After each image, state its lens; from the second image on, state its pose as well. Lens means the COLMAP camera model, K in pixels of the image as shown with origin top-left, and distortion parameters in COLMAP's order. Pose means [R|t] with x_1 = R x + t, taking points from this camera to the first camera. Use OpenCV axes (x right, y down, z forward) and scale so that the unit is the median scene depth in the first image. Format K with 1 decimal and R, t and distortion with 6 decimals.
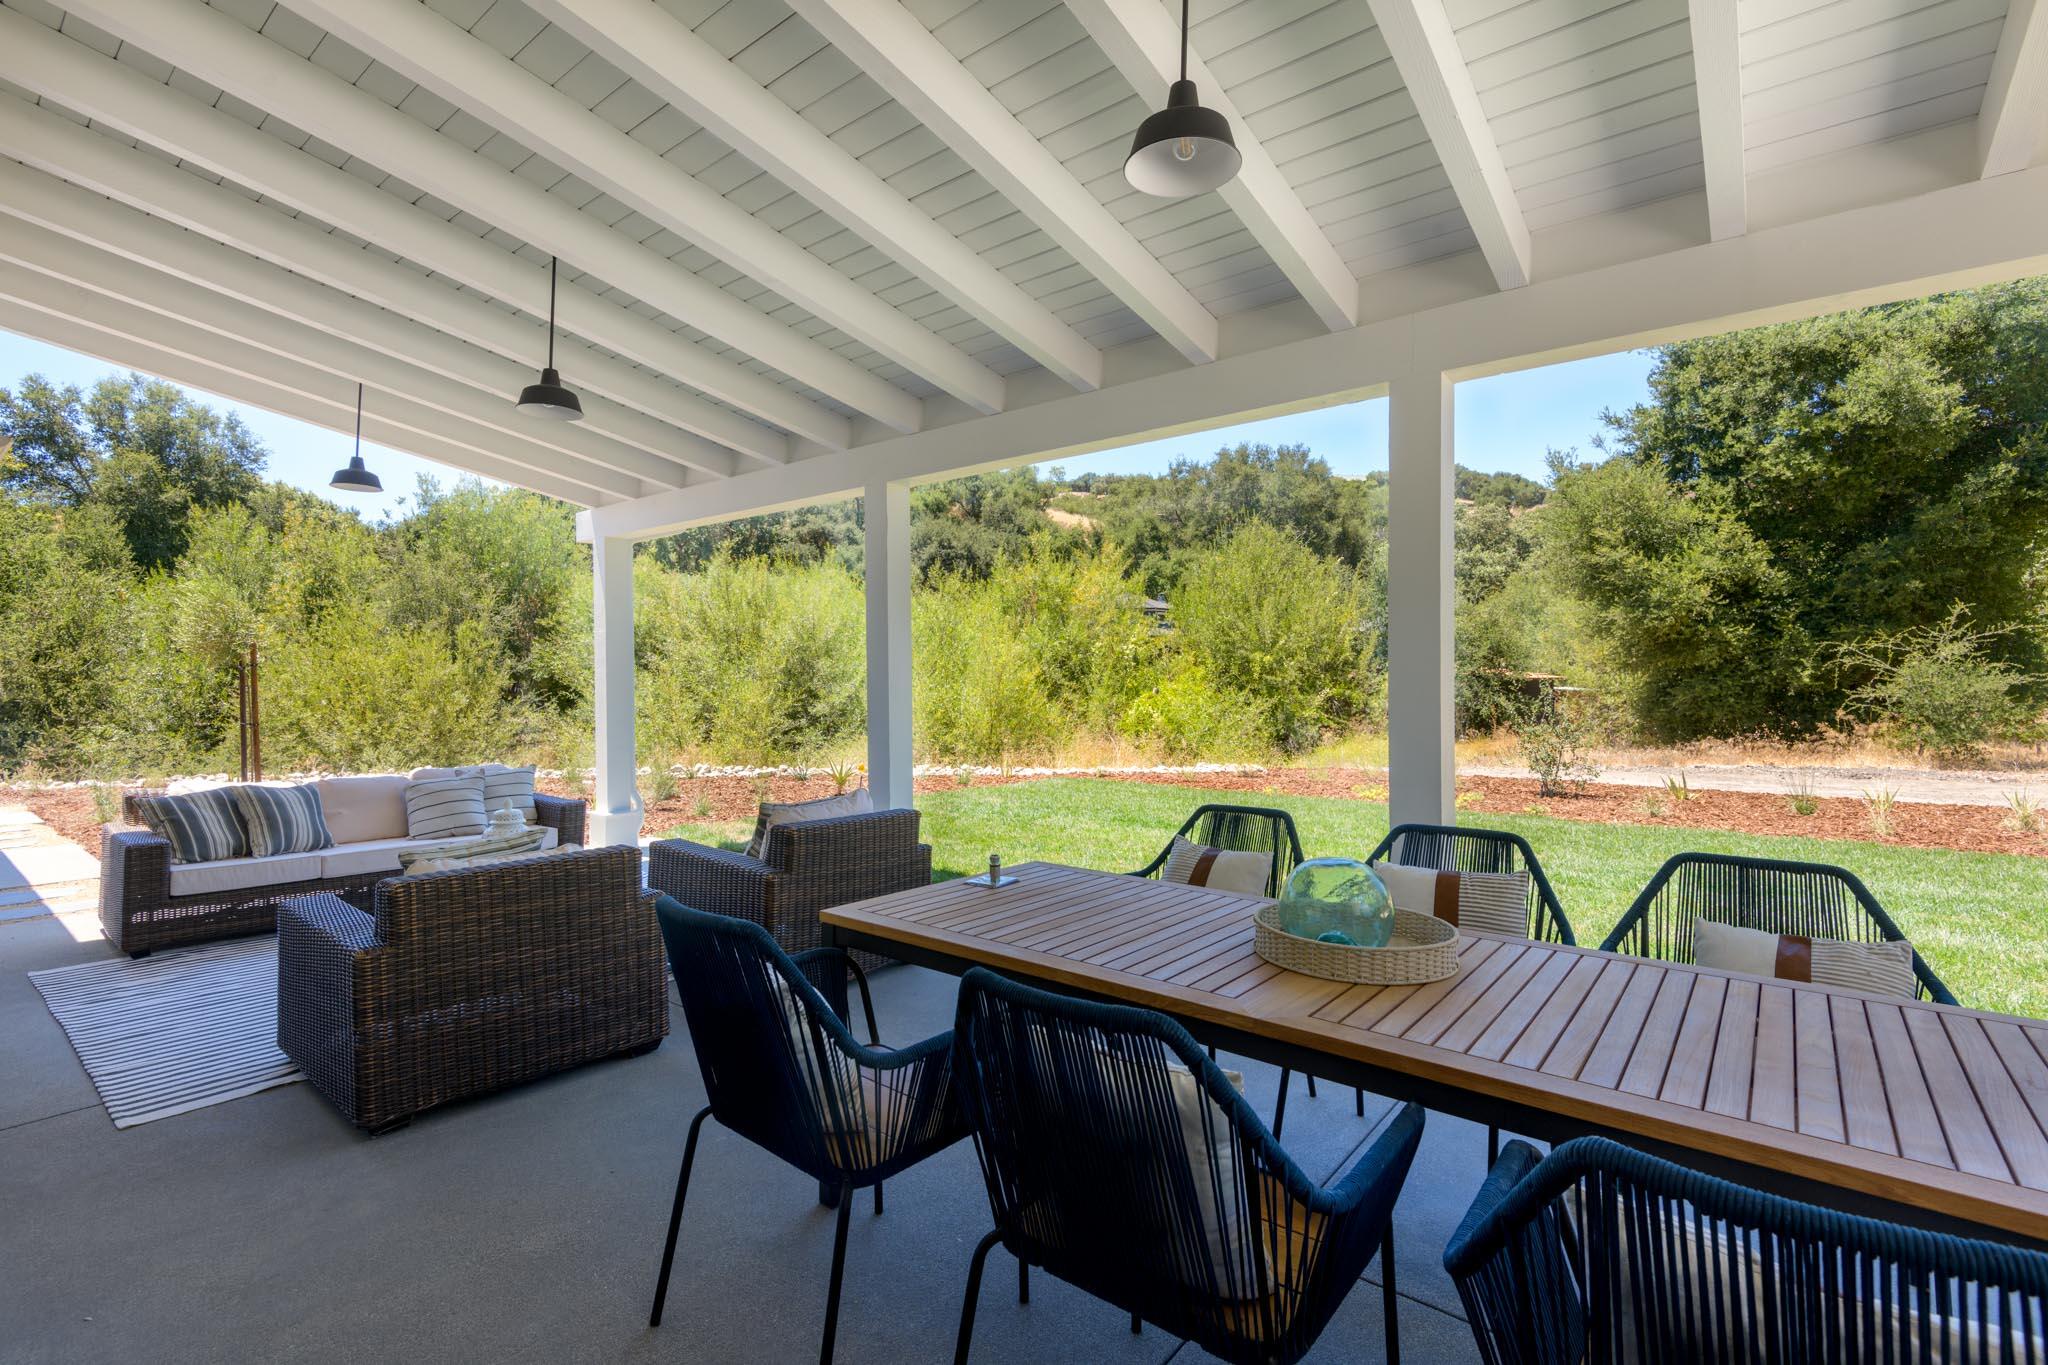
lens RADIAL K [[923.1, 0, 1027.8], [0, 923.1, 673.3], [0, 0, 1]] dist [-0.009839, -0.000414]
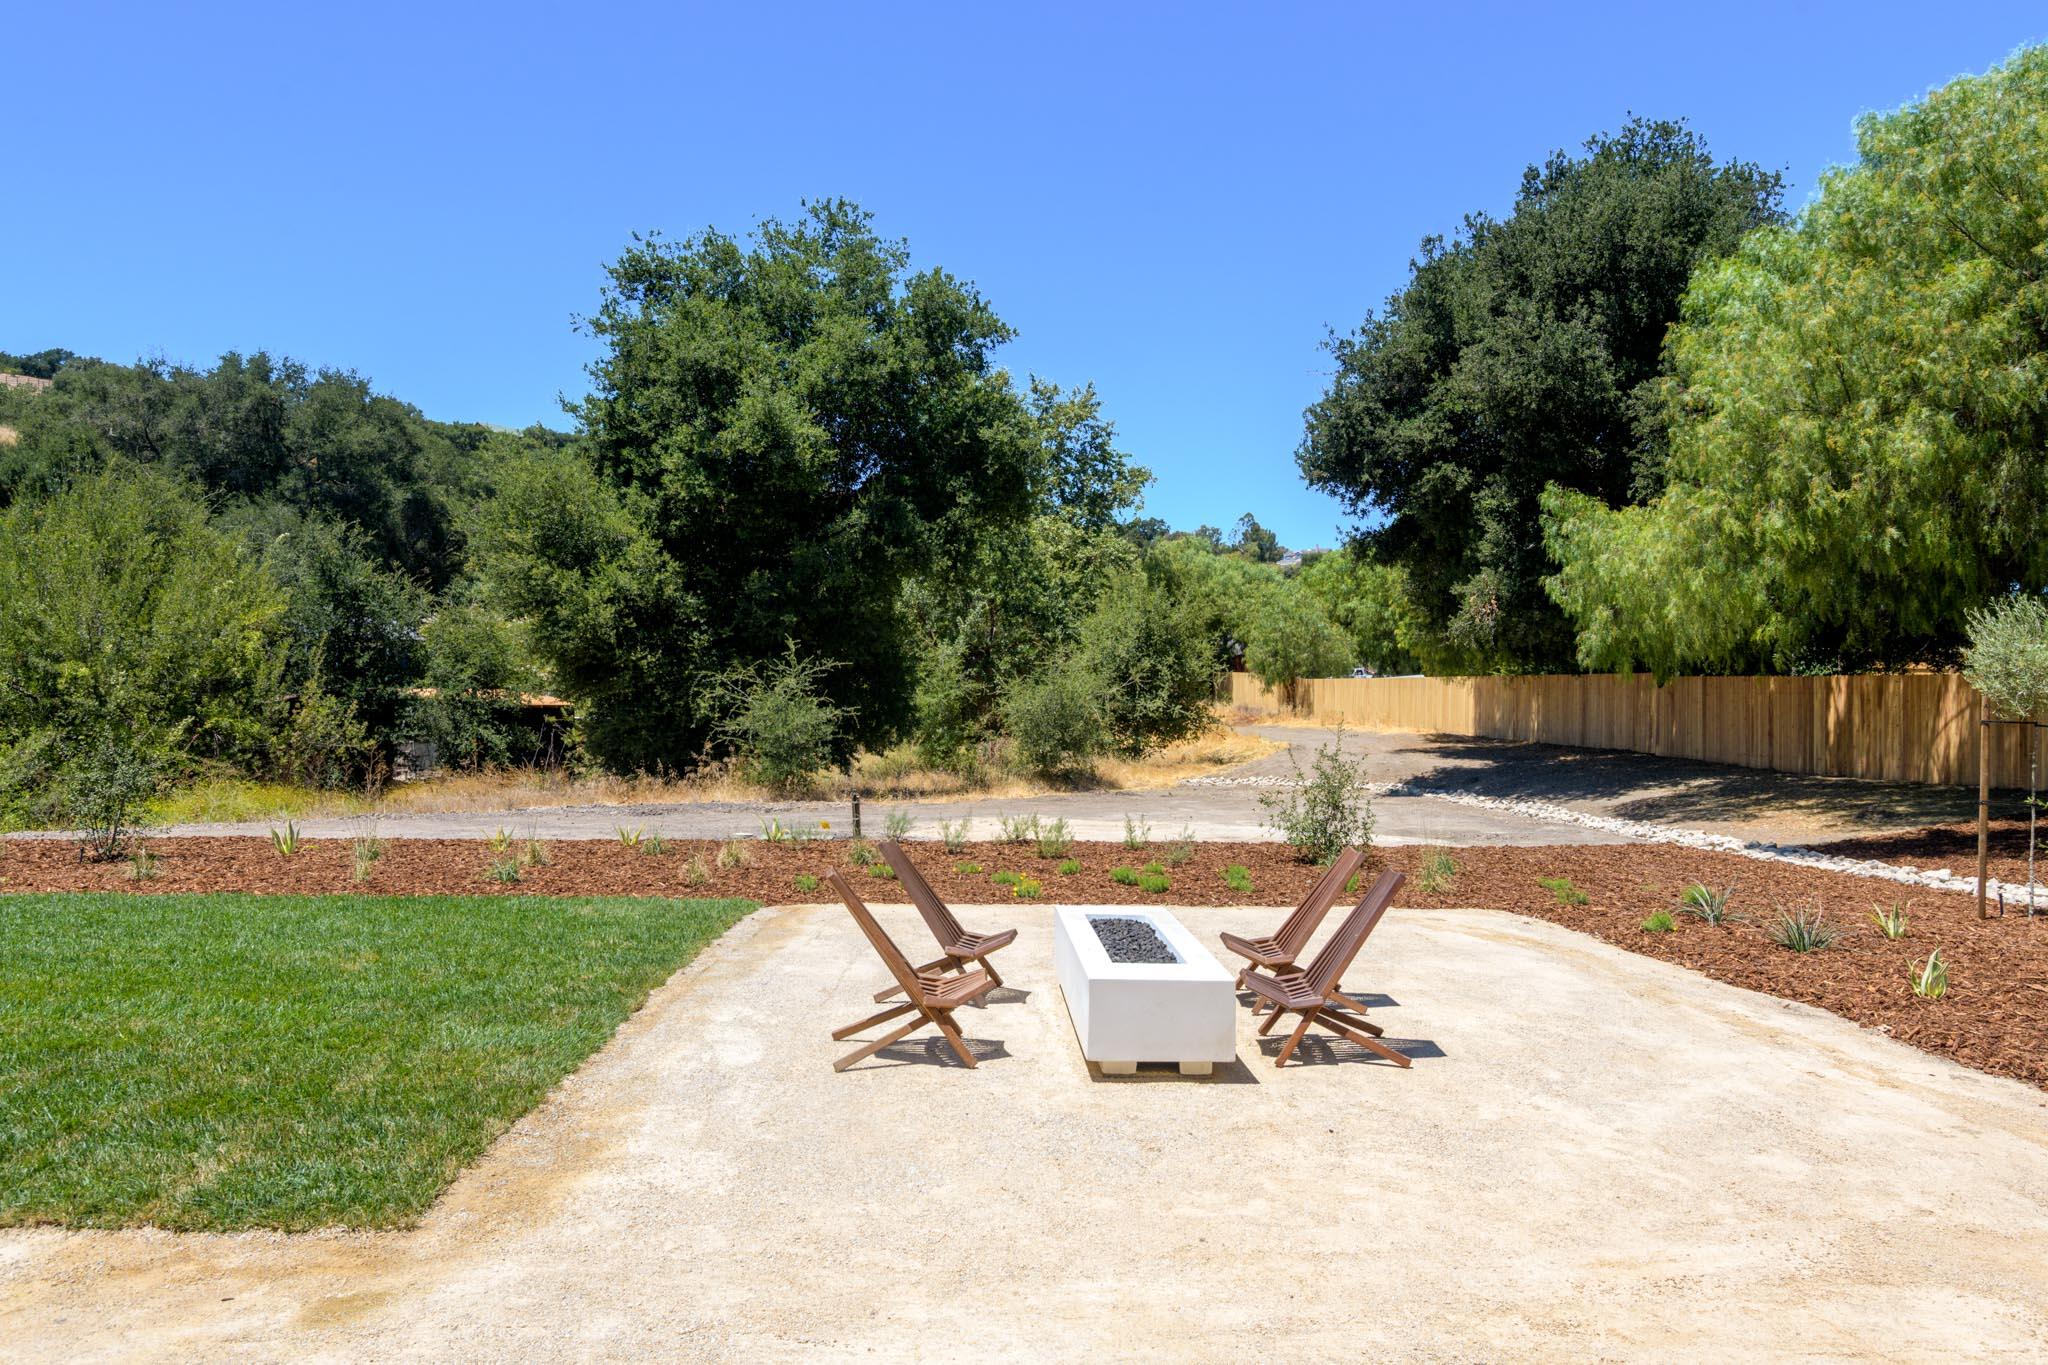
lens RADIAL K [[1220.6, 0, 1024.0], [0, 1220.6, 682.5], [0, 0, 1]] dist [0.037299, -0.050303]
pose [[0.743843, 0.022777, 0.667966, 0.247078], [-0.016194, 0.999740, -0.016056, -0.008116], [-0.668158, 0.001126, 0.744018, -0.170897]]
